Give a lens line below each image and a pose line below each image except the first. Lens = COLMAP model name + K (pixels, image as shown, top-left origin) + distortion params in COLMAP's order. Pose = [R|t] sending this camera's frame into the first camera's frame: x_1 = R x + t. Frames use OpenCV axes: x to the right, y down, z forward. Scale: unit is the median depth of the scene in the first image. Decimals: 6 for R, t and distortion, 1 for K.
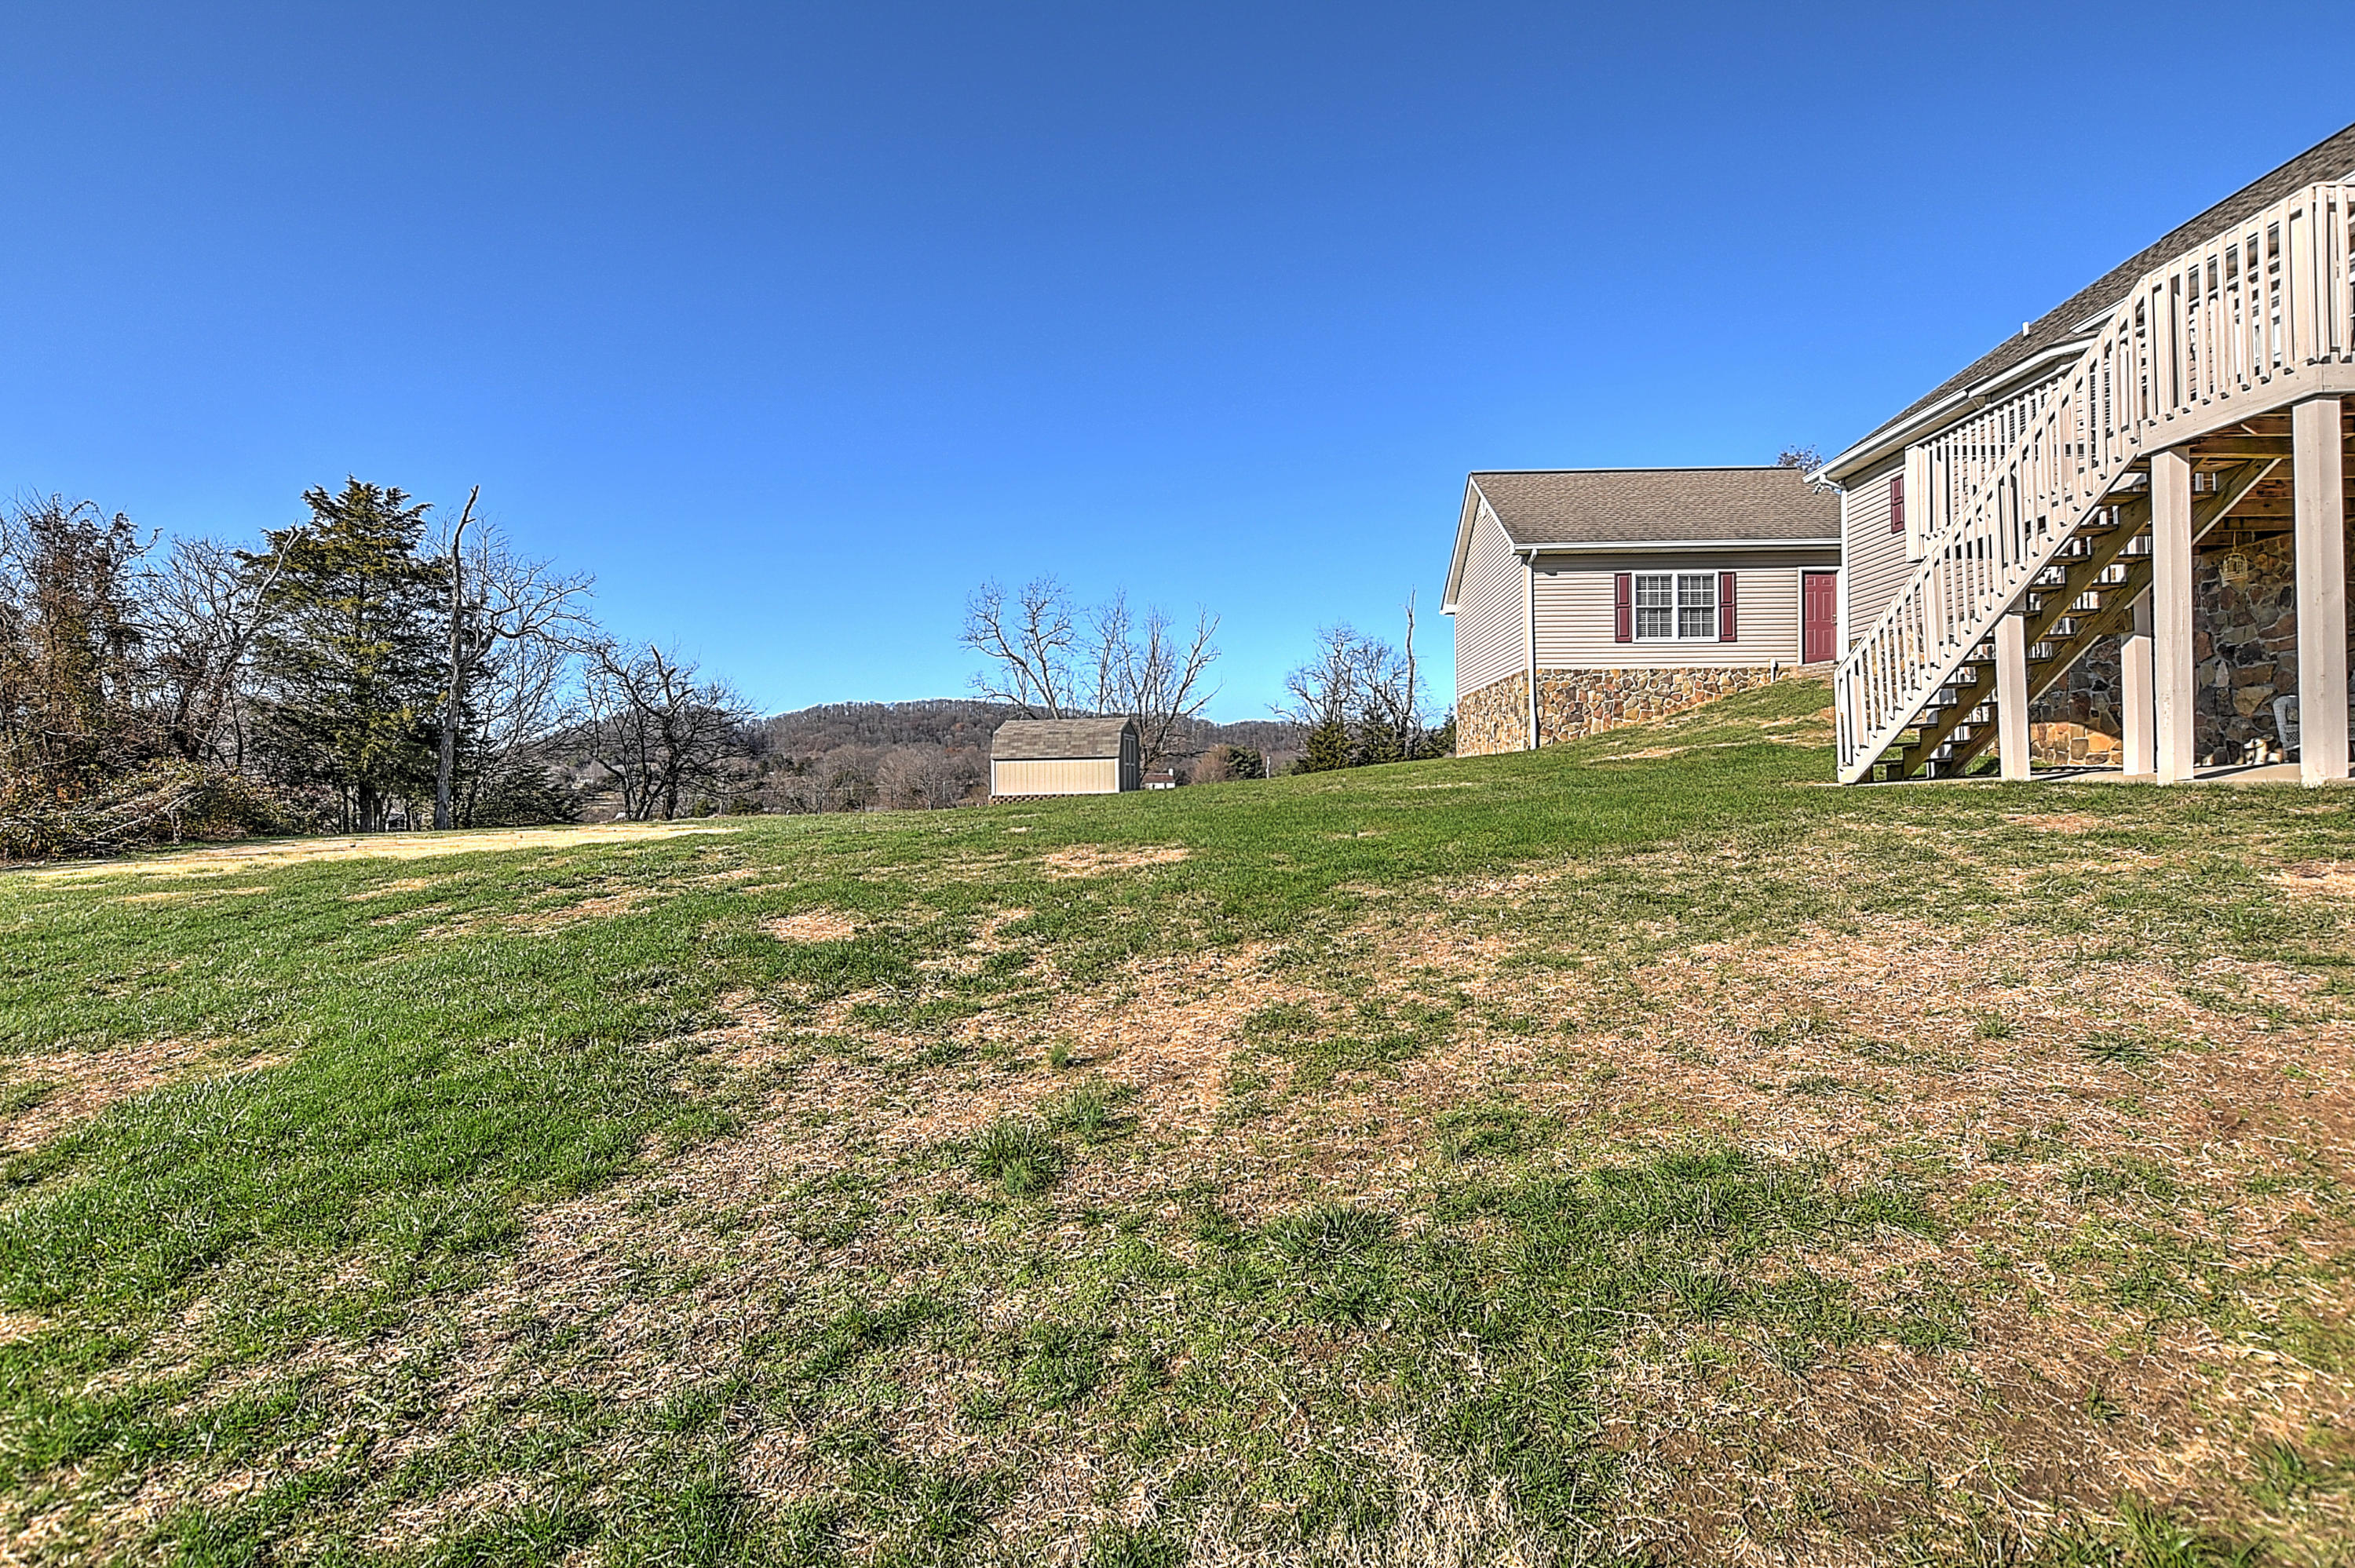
lens RADIAL K [[1043.7, 0, 1163.8], [0, 1043.7, 792.3], [0, 0, 1]] dist [-0.031202, 0.003552]
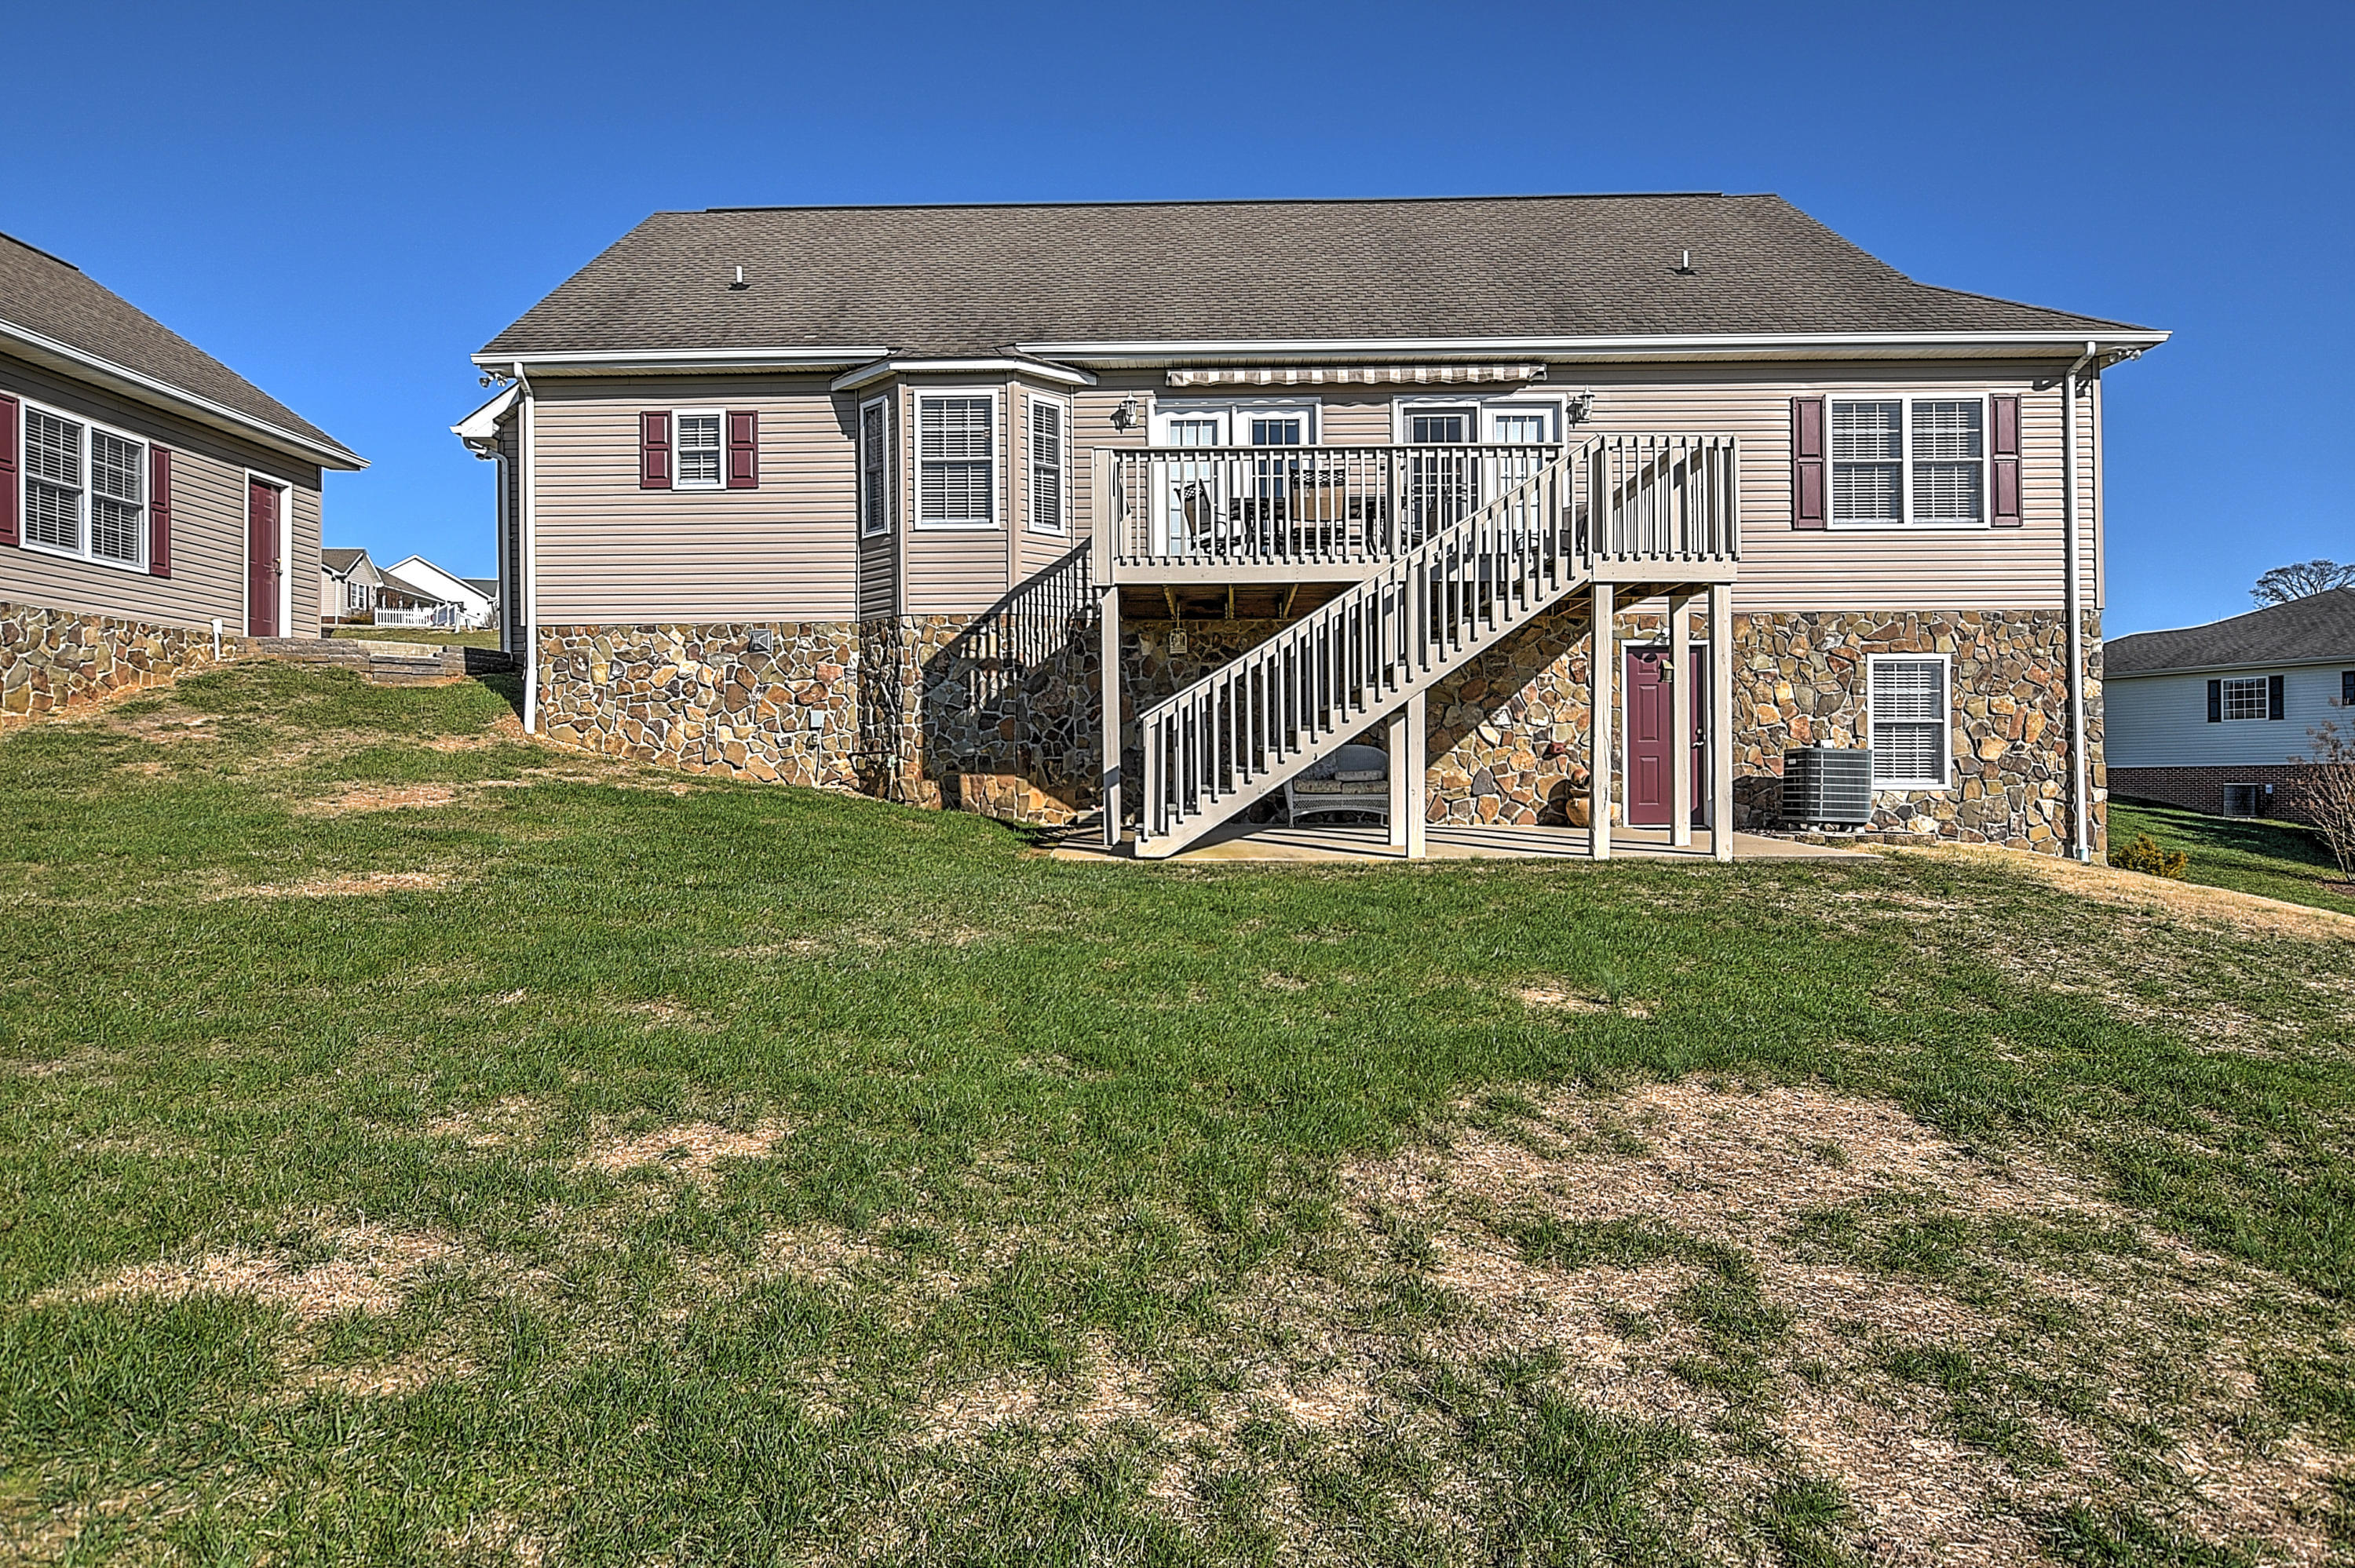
lens RADIAL K [[1491.2, 0, 1162.8], [0, 1491.2, 783.4], [0, 0, 1]] dist [-0.003948, 0.009193]
pose [[-0.041429, 0.008700, 0.999104, -0.247361], [0.008551, 0.999929, -0.008353, -0.027716], [-0.999105, 0.008197, -0.041501, 0.512388]]
